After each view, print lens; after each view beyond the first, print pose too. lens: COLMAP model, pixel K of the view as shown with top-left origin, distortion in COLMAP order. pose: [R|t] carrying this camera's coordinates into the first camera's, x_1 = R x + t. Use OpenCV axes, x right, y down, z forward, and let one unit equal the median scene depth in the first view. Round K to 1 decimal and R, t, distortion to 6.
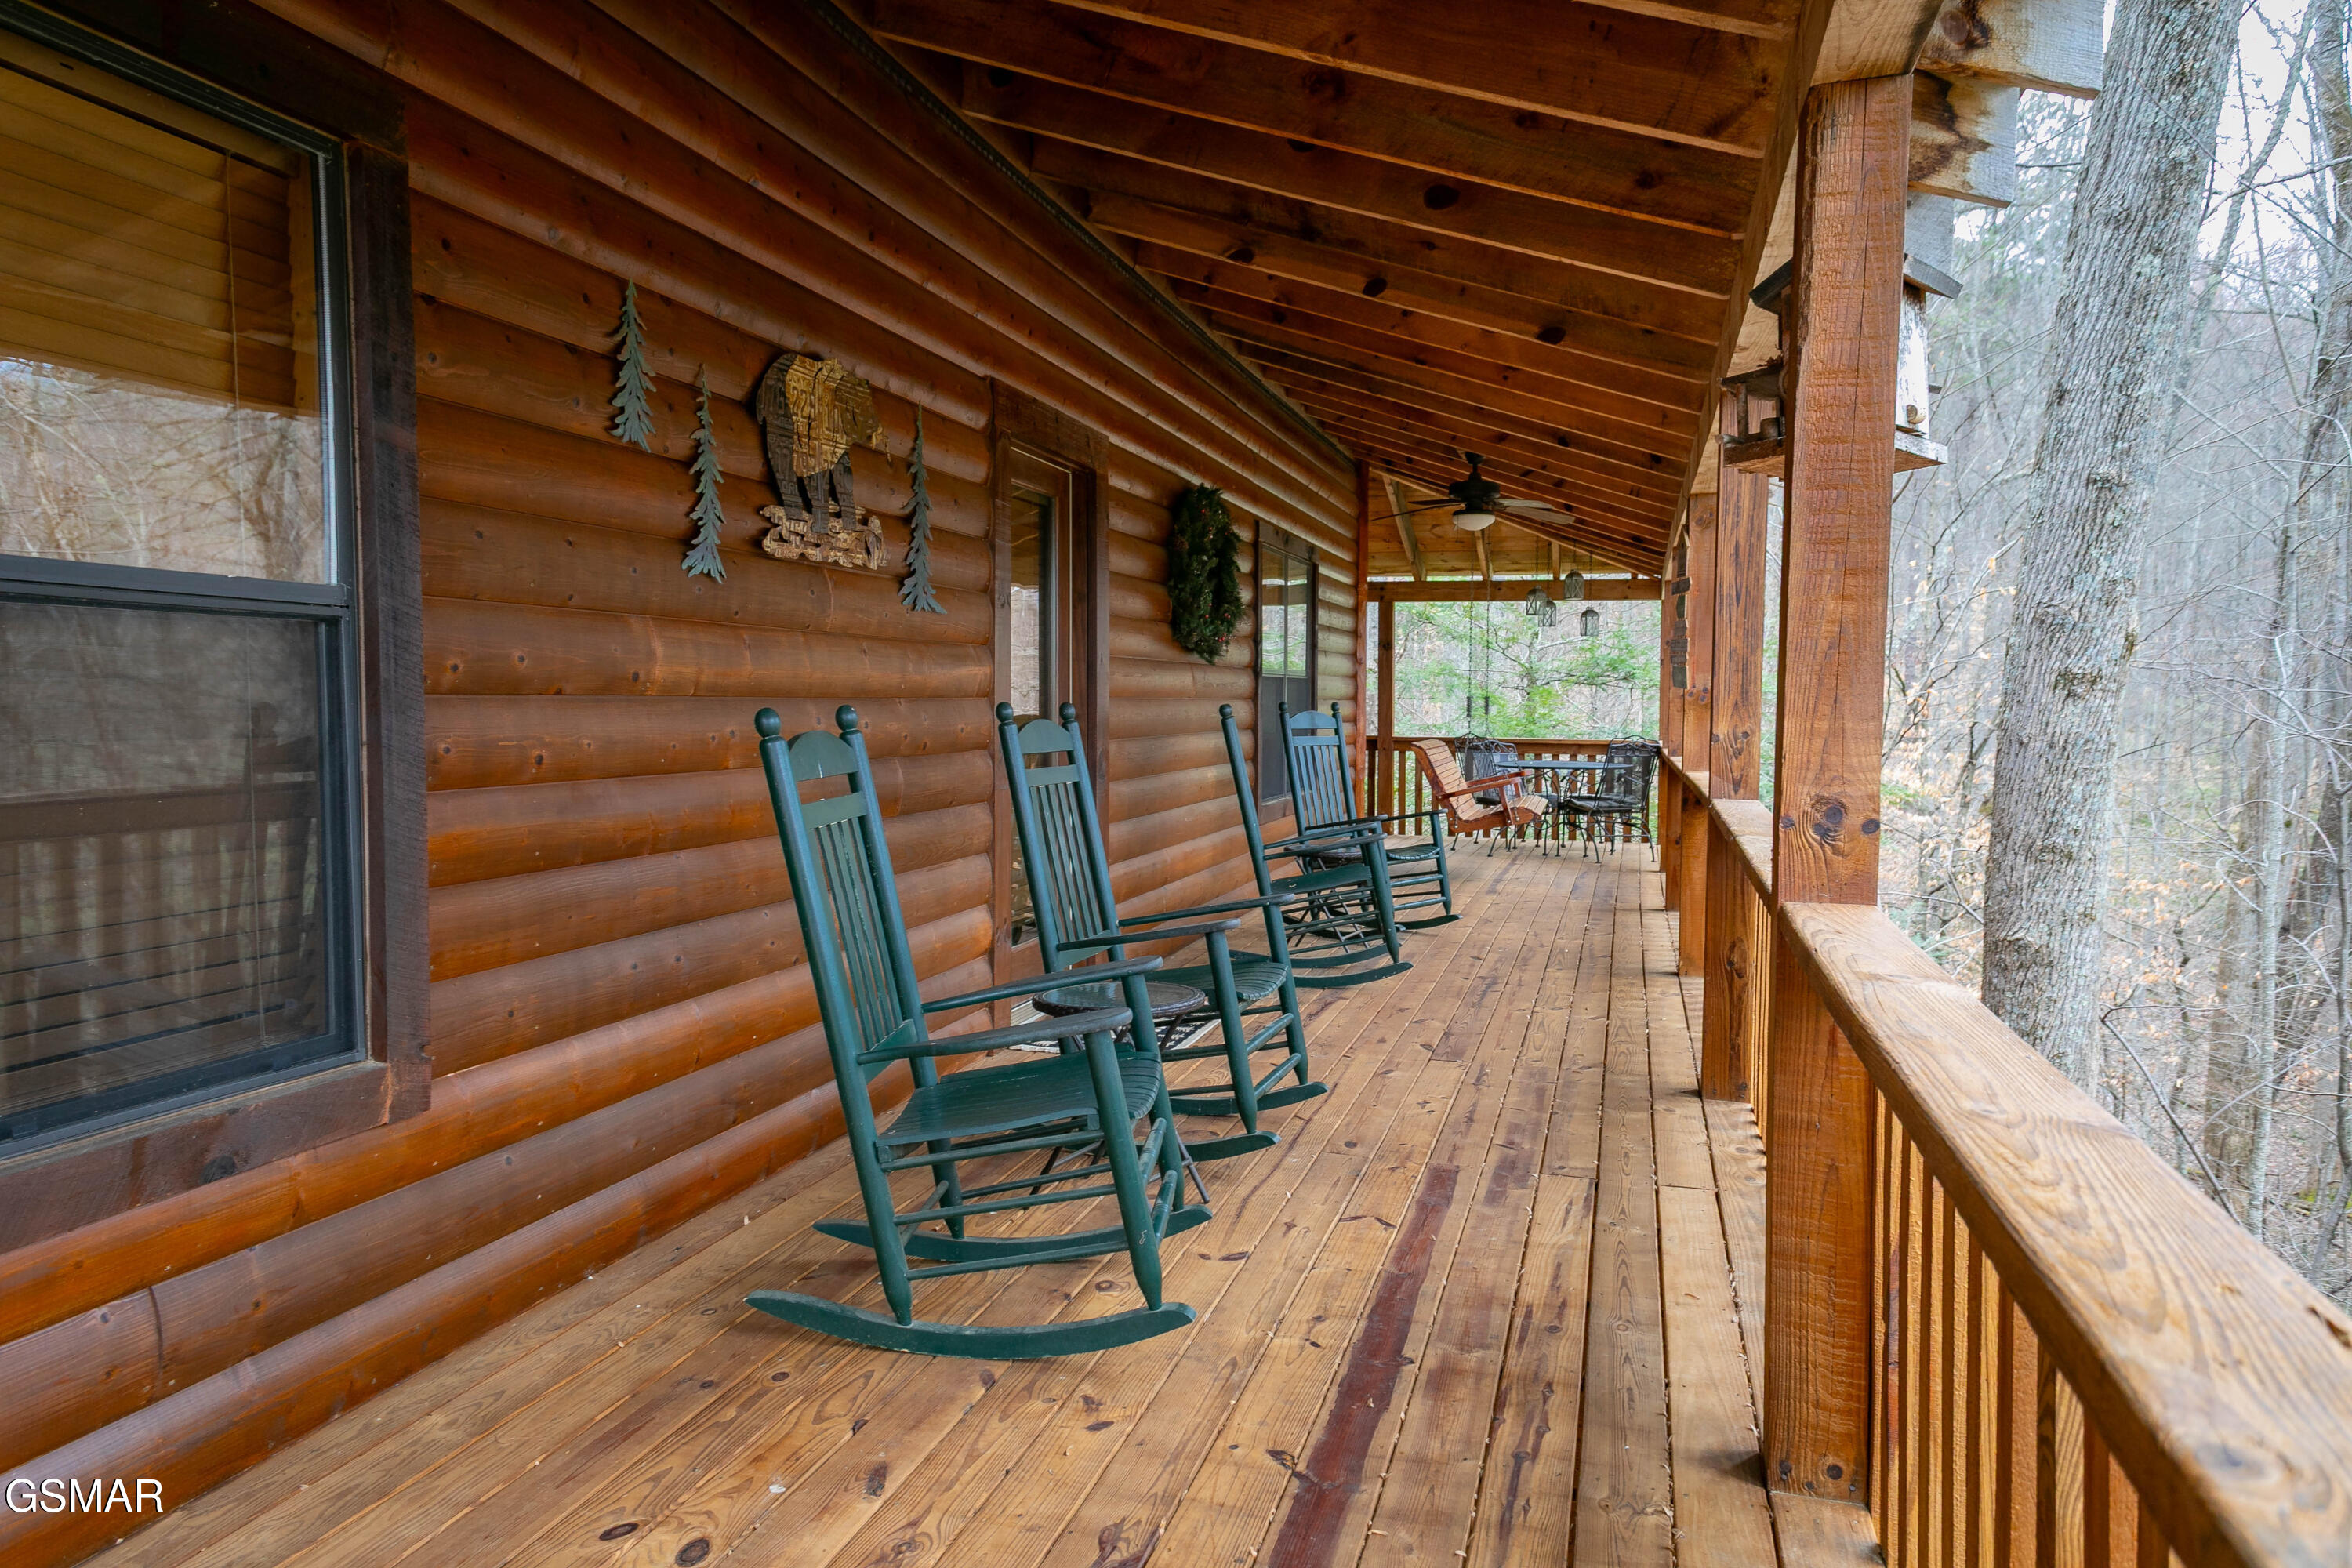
lens RADIAL K [[1603.6, 0, 1176.0], [0, 1603.6, 784.0], [0, 0, 1]] dist [0.050234, -0.004205]
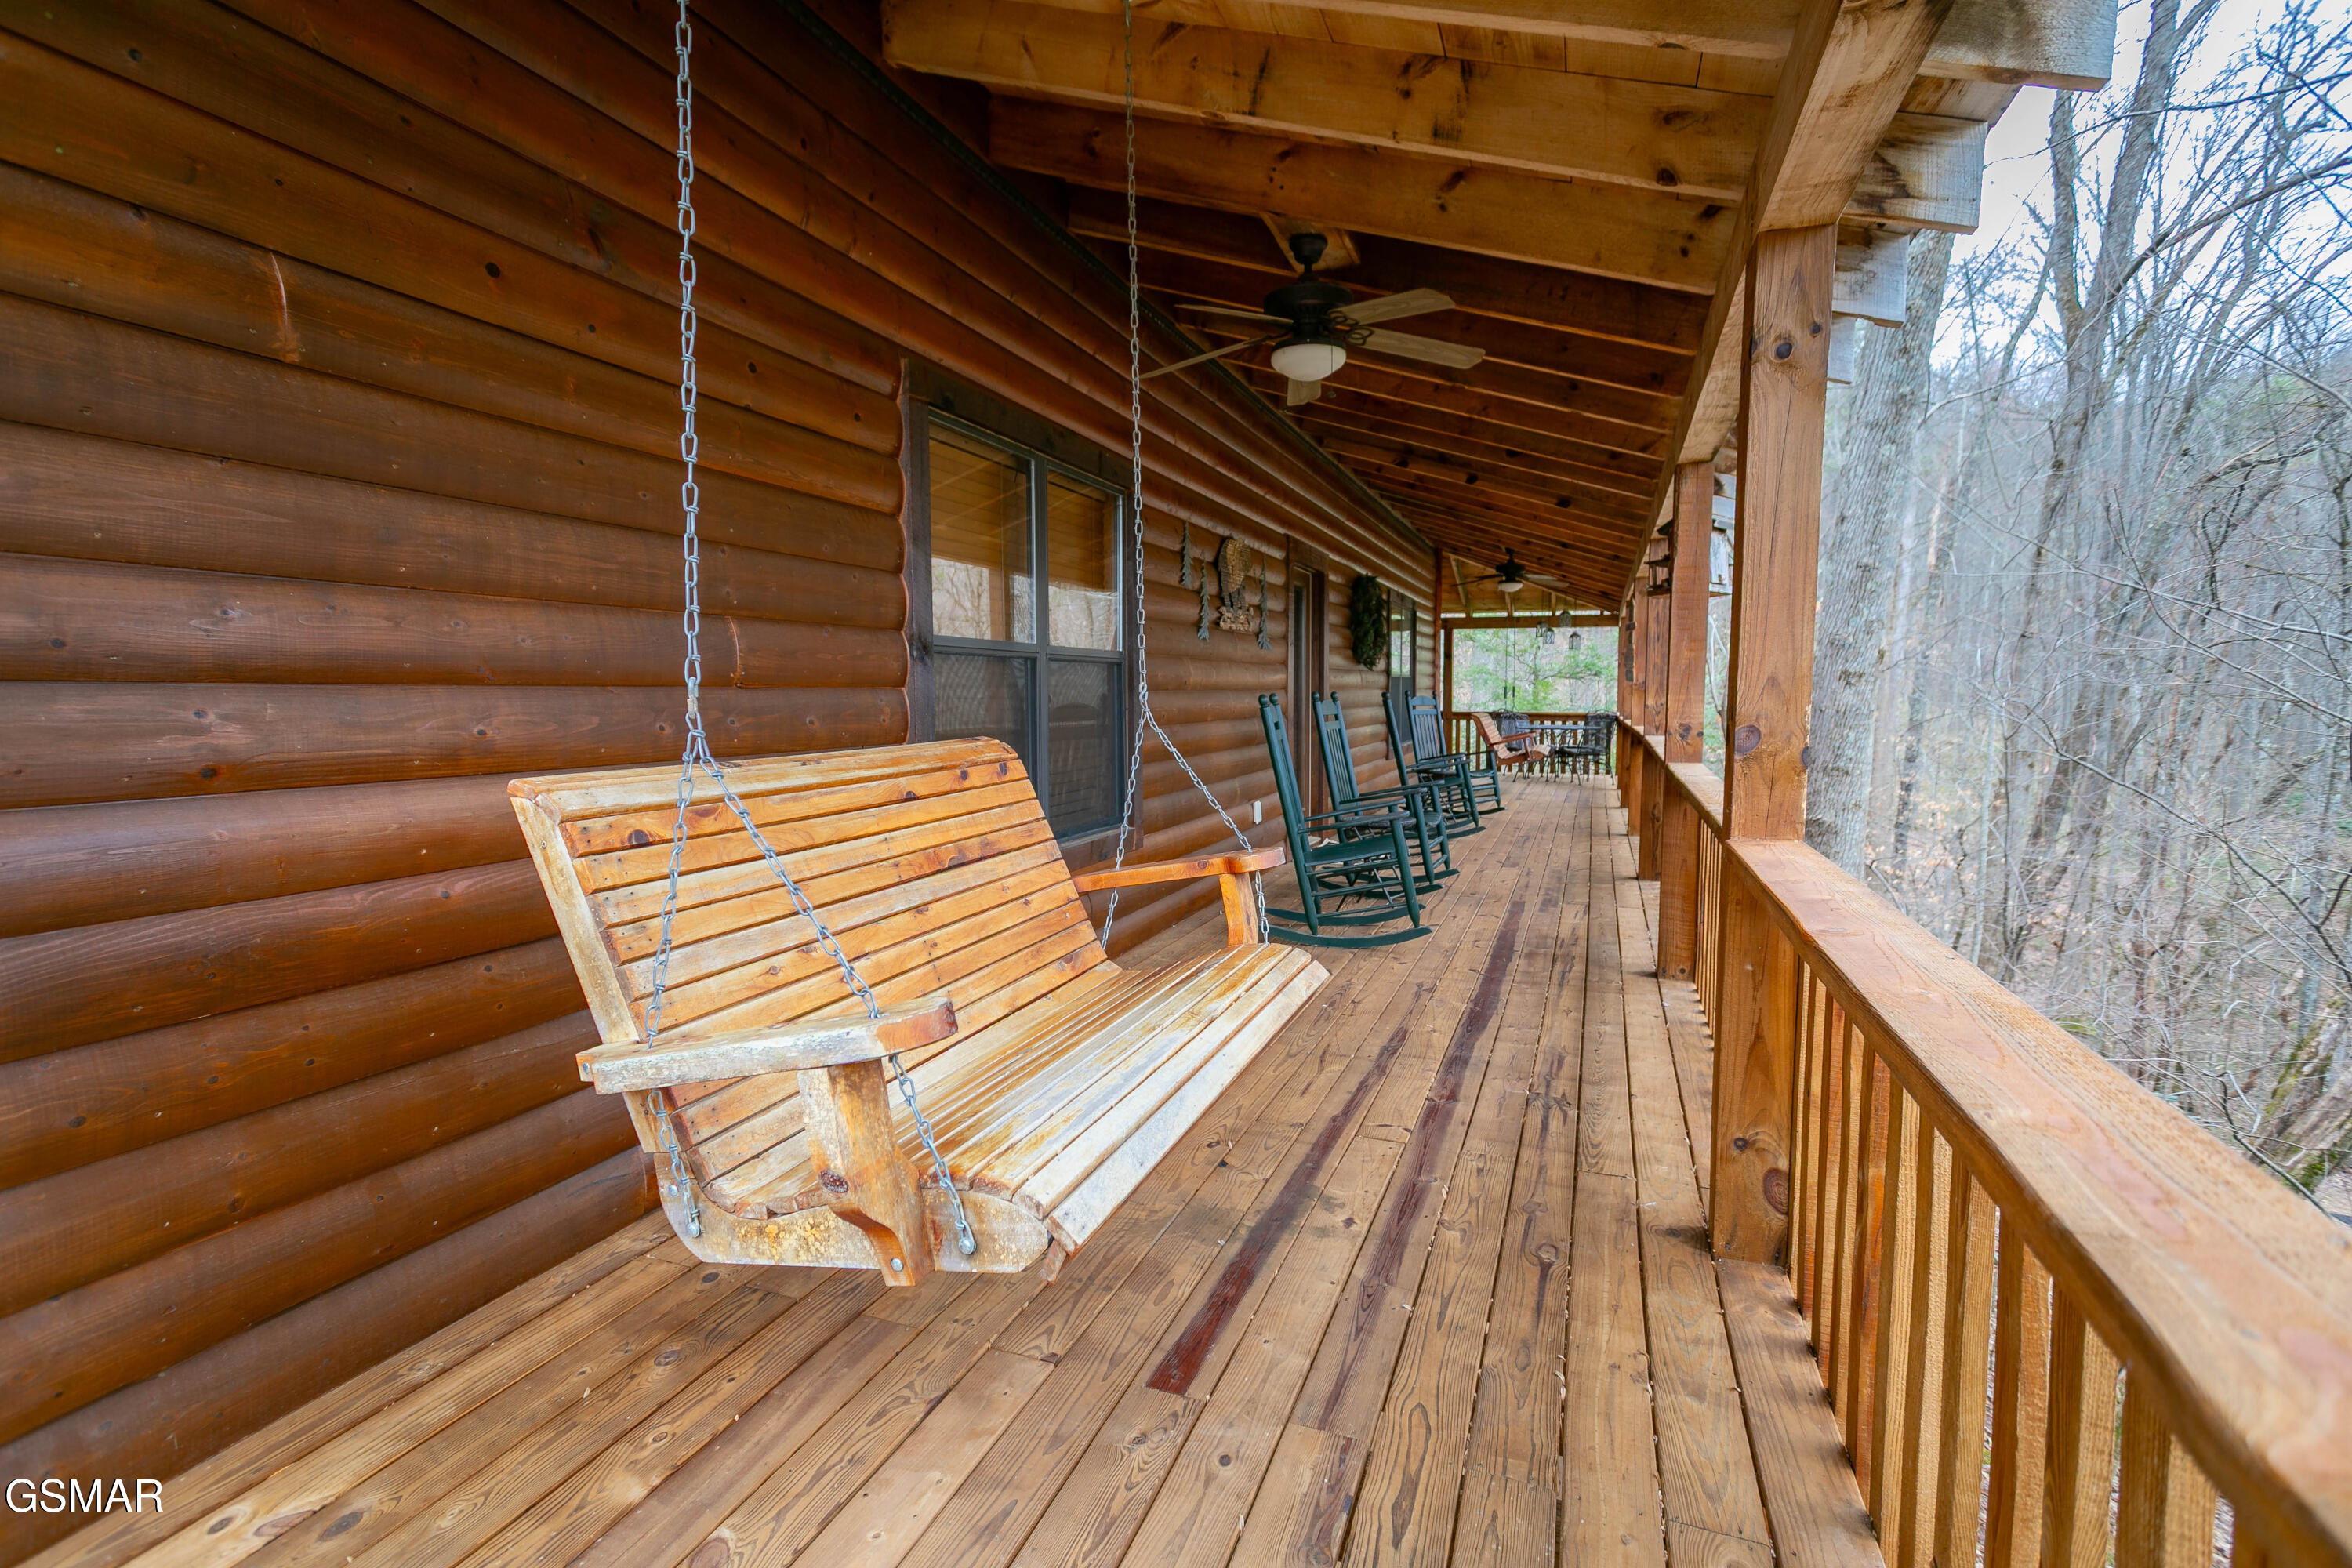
lens RADIAL K [[1116.0, 0, 1176.0], [0, 1116.0, 784.0], [0, 0, 1]] dist [-0.016551, 0.023667]
pose [[0.996472, -0.002360, -0.083894, -0.078027], [0.004965, 0.999511, 0.030867, 0.012663], [0.083780, -0.031174, 0.995997, -0.251826]]
